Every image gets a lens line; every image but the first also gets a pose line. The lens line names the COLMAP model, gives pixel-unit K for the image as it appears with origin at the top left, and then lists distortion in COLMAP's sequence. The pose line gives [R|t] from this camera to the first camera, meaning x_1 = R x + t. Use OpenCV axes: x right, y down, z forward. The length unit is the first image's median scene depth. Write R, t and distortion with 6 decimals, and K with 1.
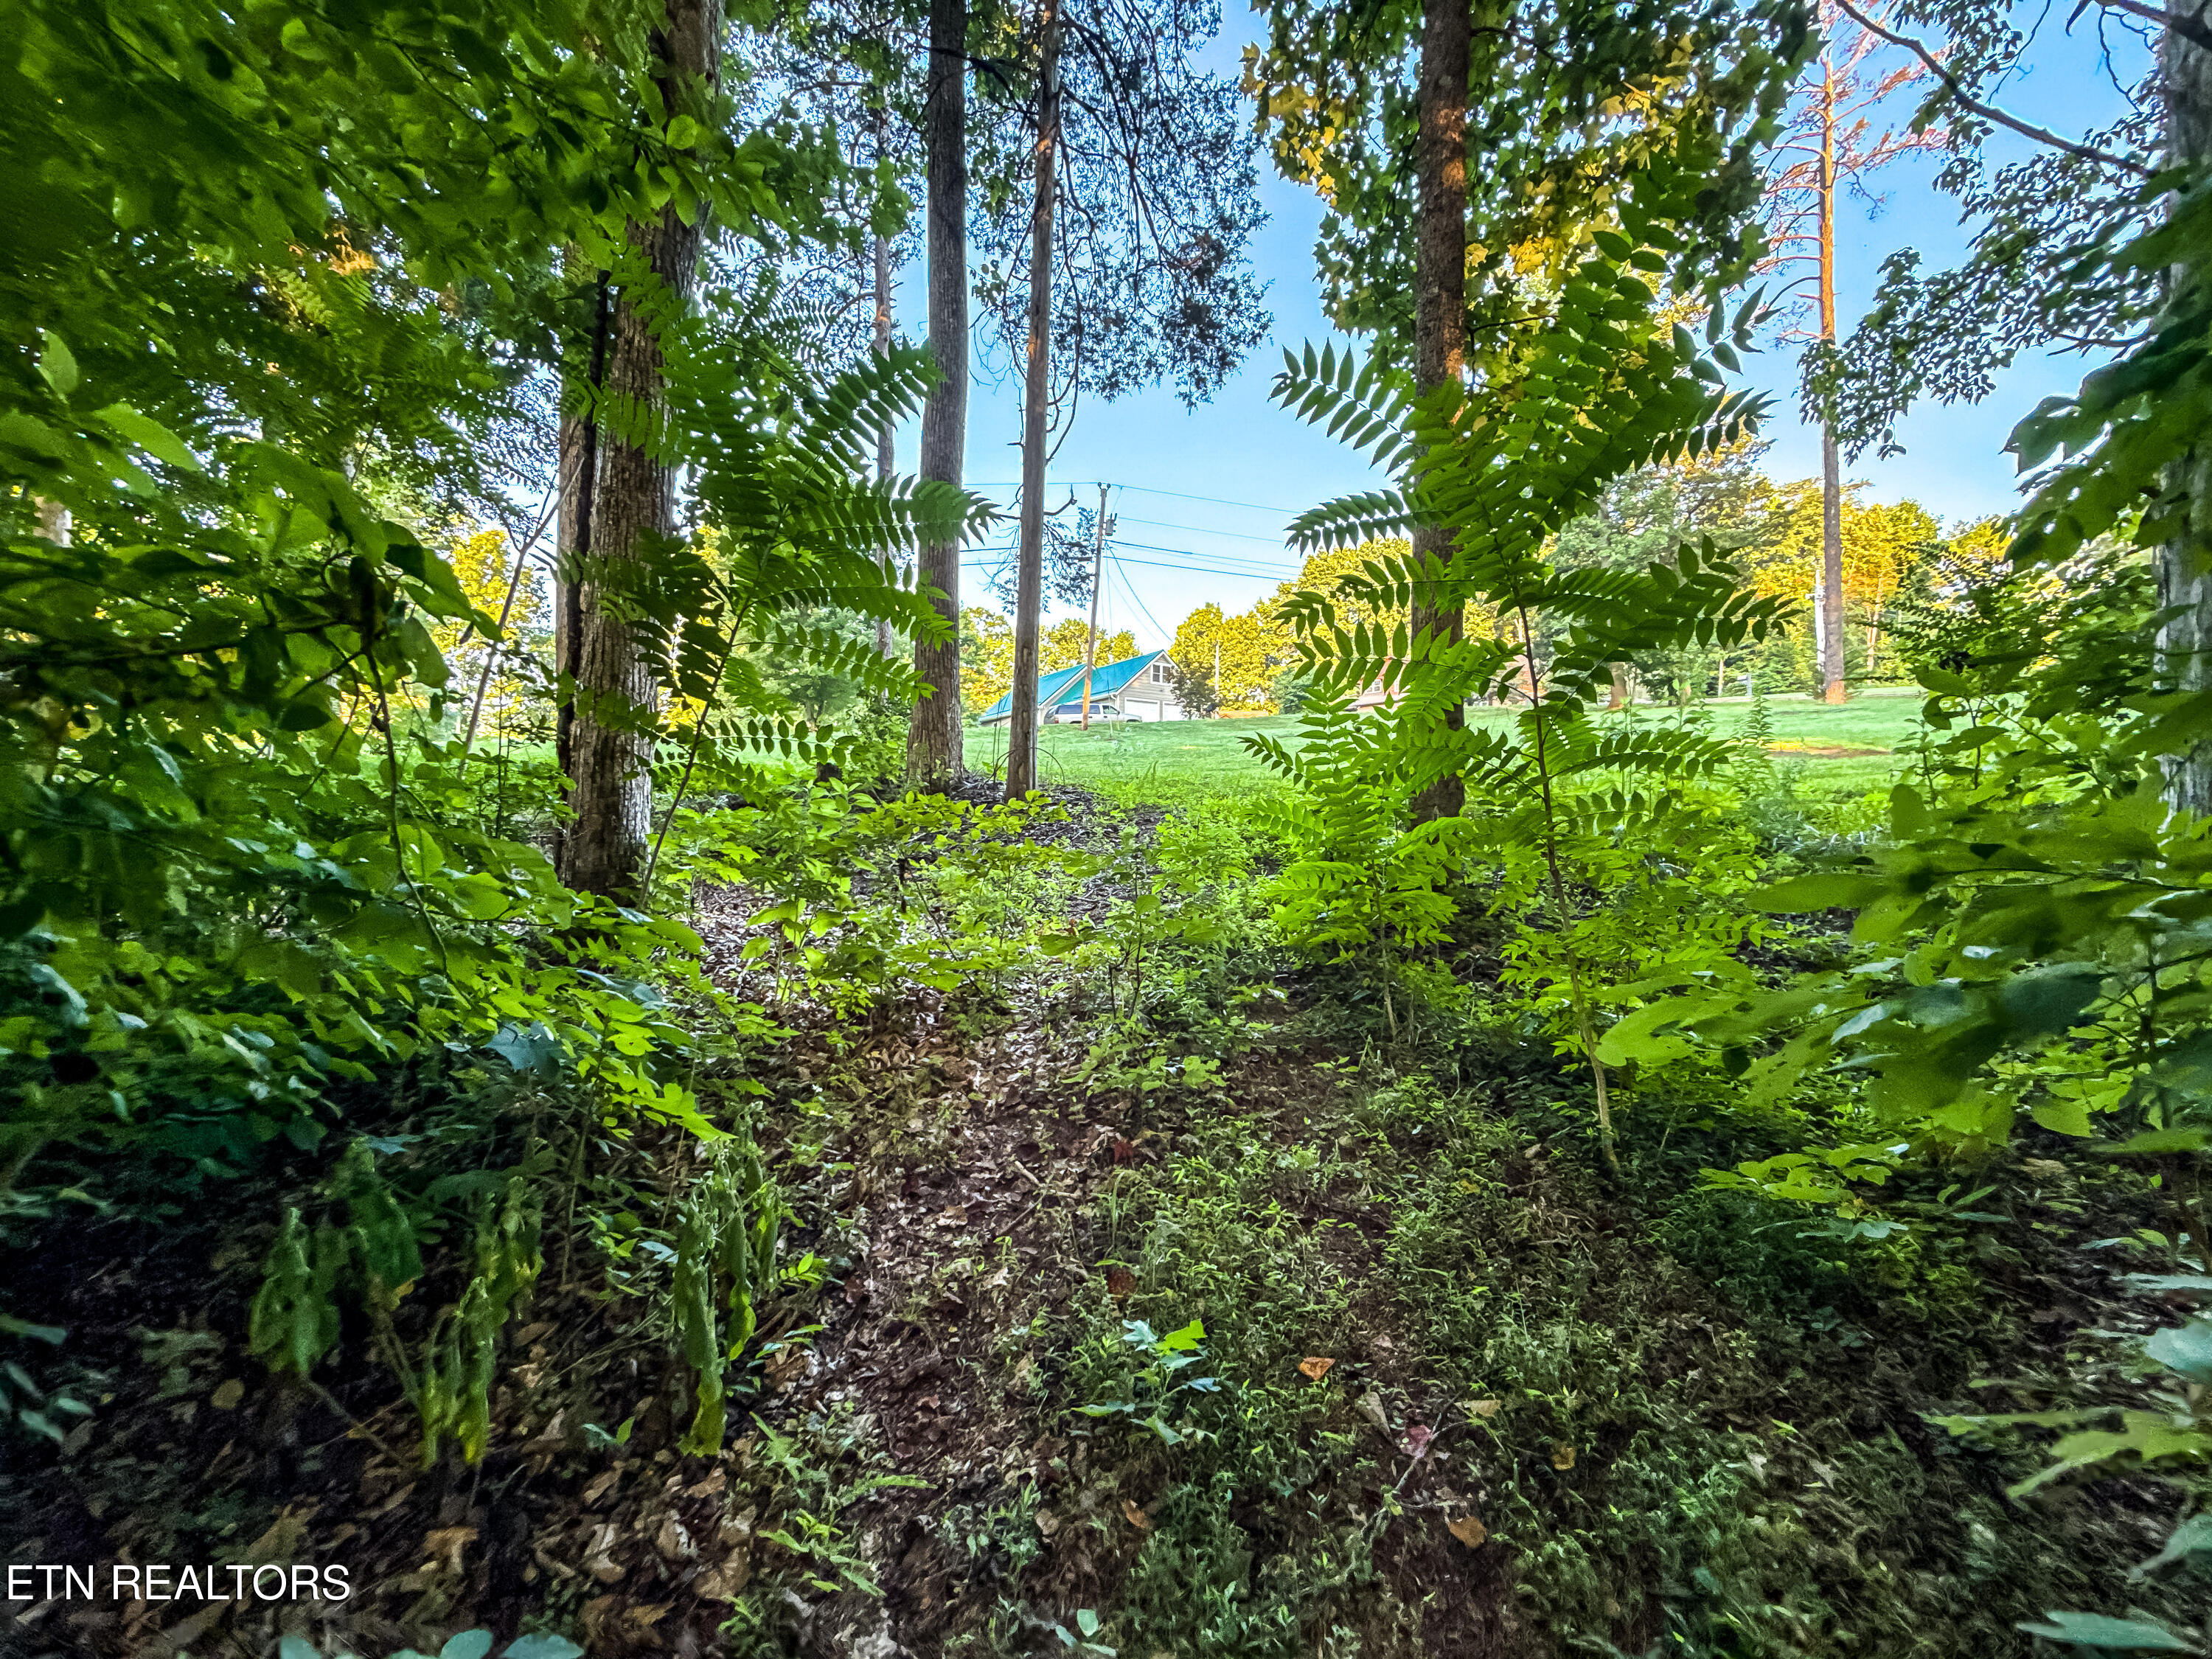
lens RADIAL K [[880.1, 0, 1105.3], [0, 880.1, 827.2], [0, 0, 1]] dist [0.001754, 0.000177]
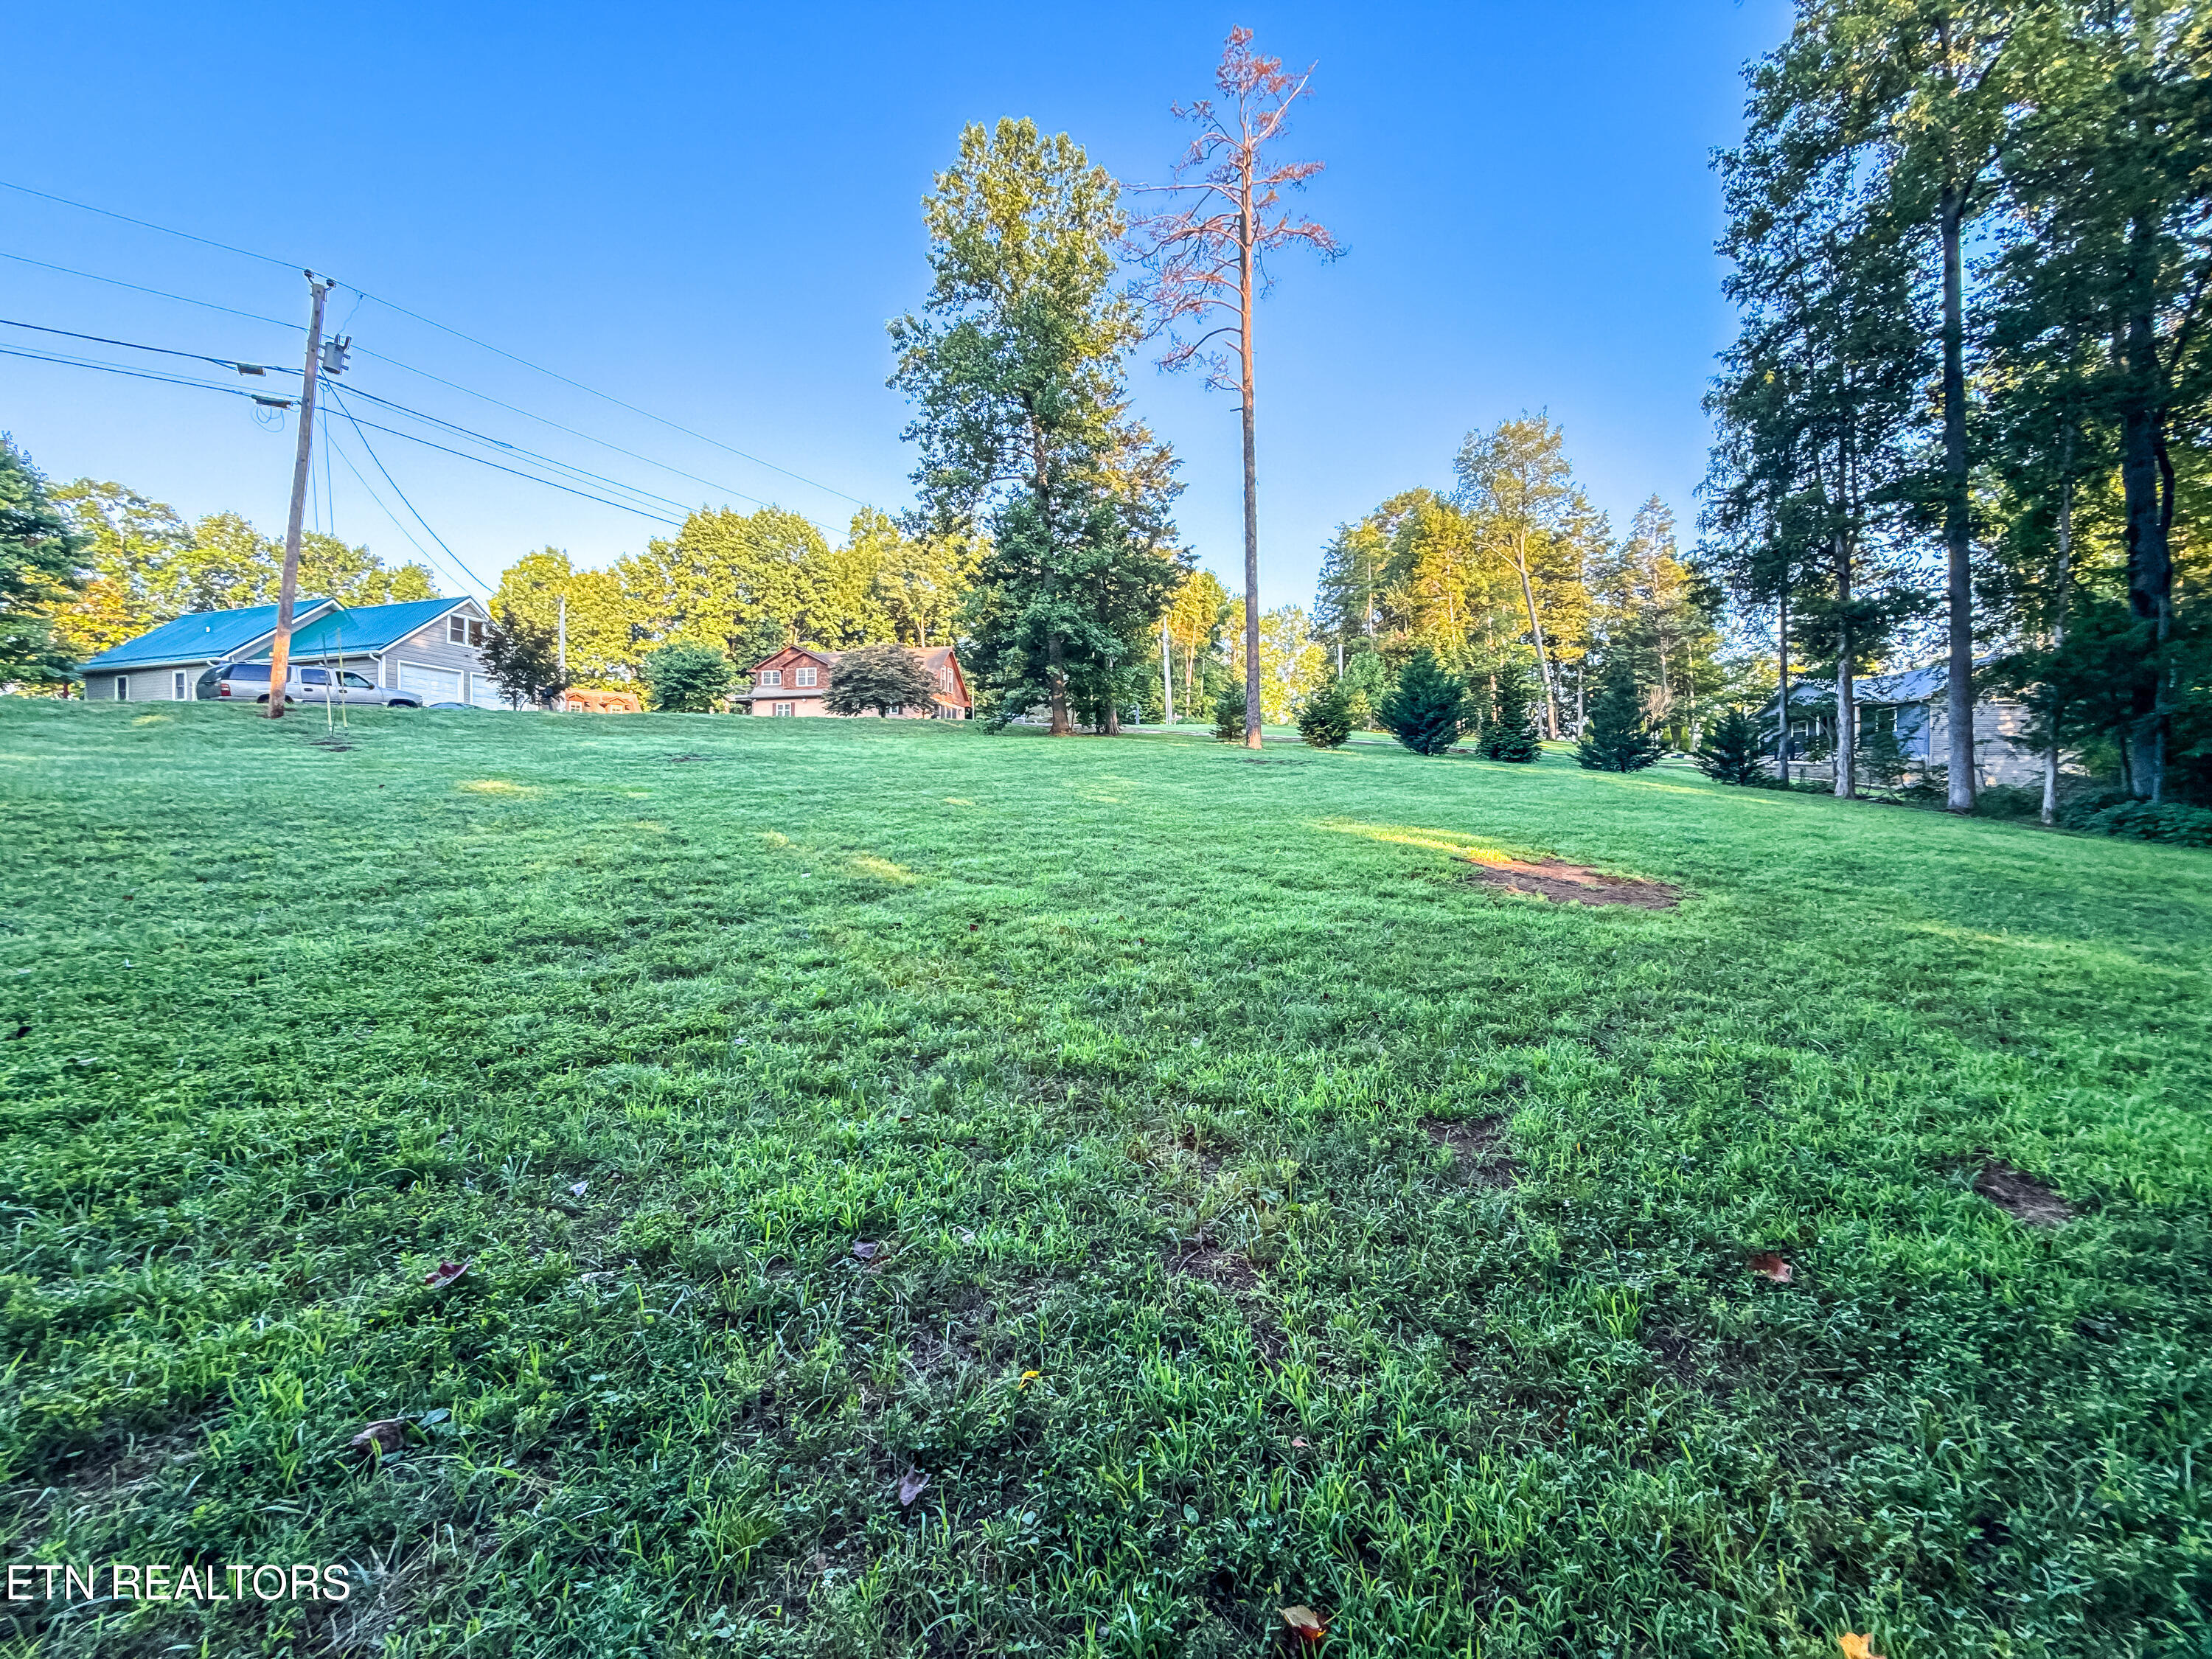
lens RADIAL K [[880.1, 0, 1105.3], [0, 880.1, 827.2], [0, 0, 1]] dist [0.001754, 0.000177]
pose [[0.779737, -0.007685, 0.626060, 0.022449], [0.000302, 0.999929, 0.011898, -0.032321], [-0.626107, -0.009088, 0.779684, 0.166151]]
